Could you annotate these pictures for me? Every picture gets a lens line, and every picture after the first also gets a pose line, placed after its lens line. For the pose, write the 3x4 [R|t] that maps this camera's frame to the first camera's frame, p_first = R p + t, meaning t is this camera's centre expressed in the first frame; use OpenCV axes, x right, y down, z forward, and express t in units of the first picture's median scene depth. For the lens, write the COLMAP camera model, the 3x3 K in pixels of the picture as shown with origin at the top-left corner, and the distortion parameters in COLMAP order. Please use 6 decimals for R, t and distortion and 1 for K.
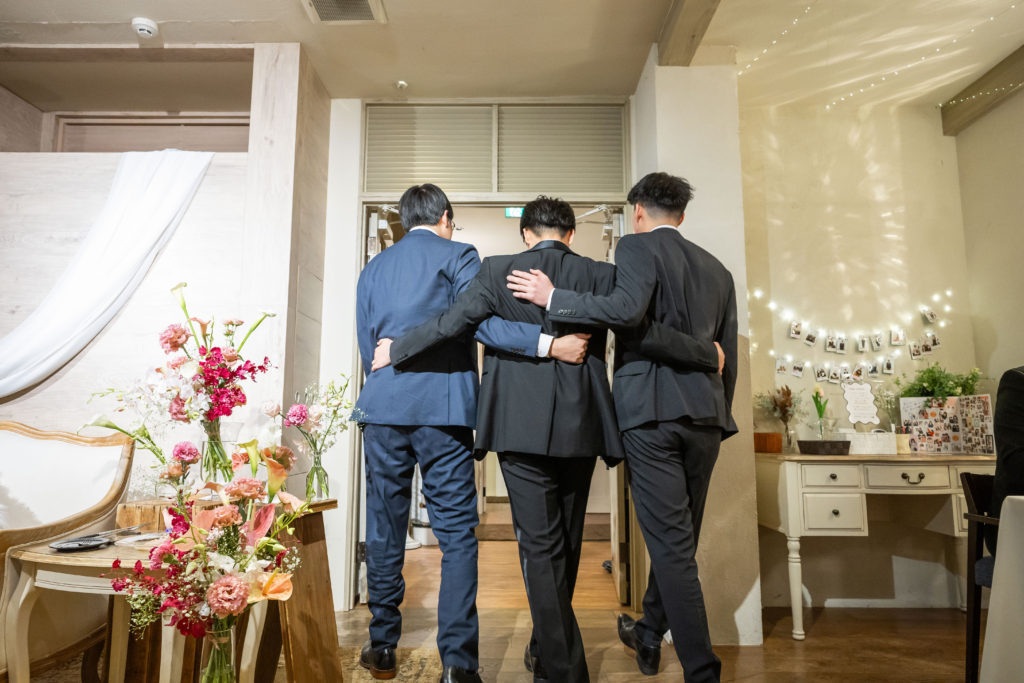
lens RADIAL K [[666.0, 0, 511.4], [0, 666.0, 338.2], [0, 0, 1]] dist [0.002690, 0.007803]
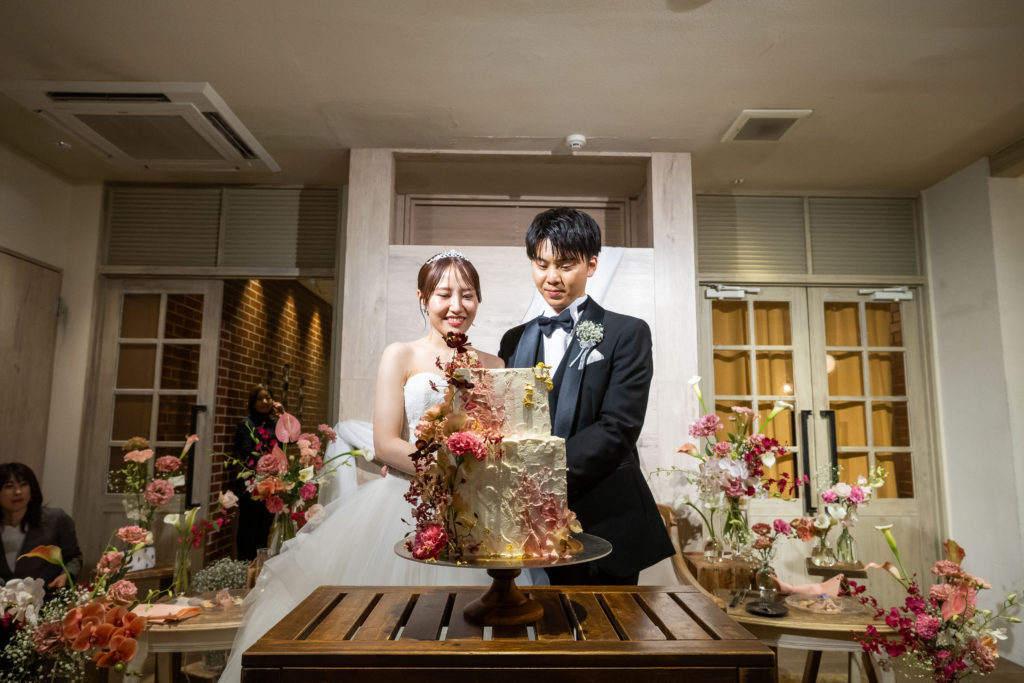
lens RADIAL K [[658.7, 0, 511.8], [0, 658.7, 344.0], [0, 0, 1]] dist [-0.010768, 0.010466]
pose [[0.999453, 0.008837, 0.031860, -0.662037], [-0.008647, 0.999944, -0.006089, -0.101104], [-0.031912, 0.005810, 0.999474, -0.131148]]
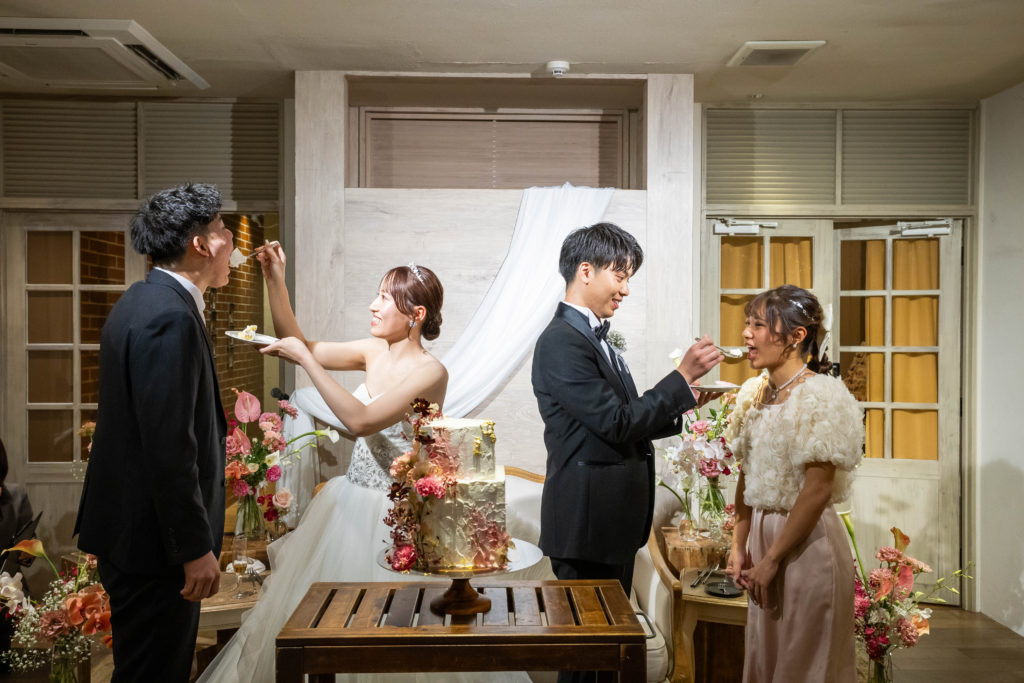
lens RADIAL K [[934.7, 0, 514.9], [0, 934.7, 338.7], [0, 0, 1]] dist [0.040382, 0.000000]
pose [[0.999103, -0.000375, 0.042354, -0.642564], [-0.005509, 0.990315, 0.138730, -0.245667], [-0.041996, -0.138839, 0.989424, -0.425254]]
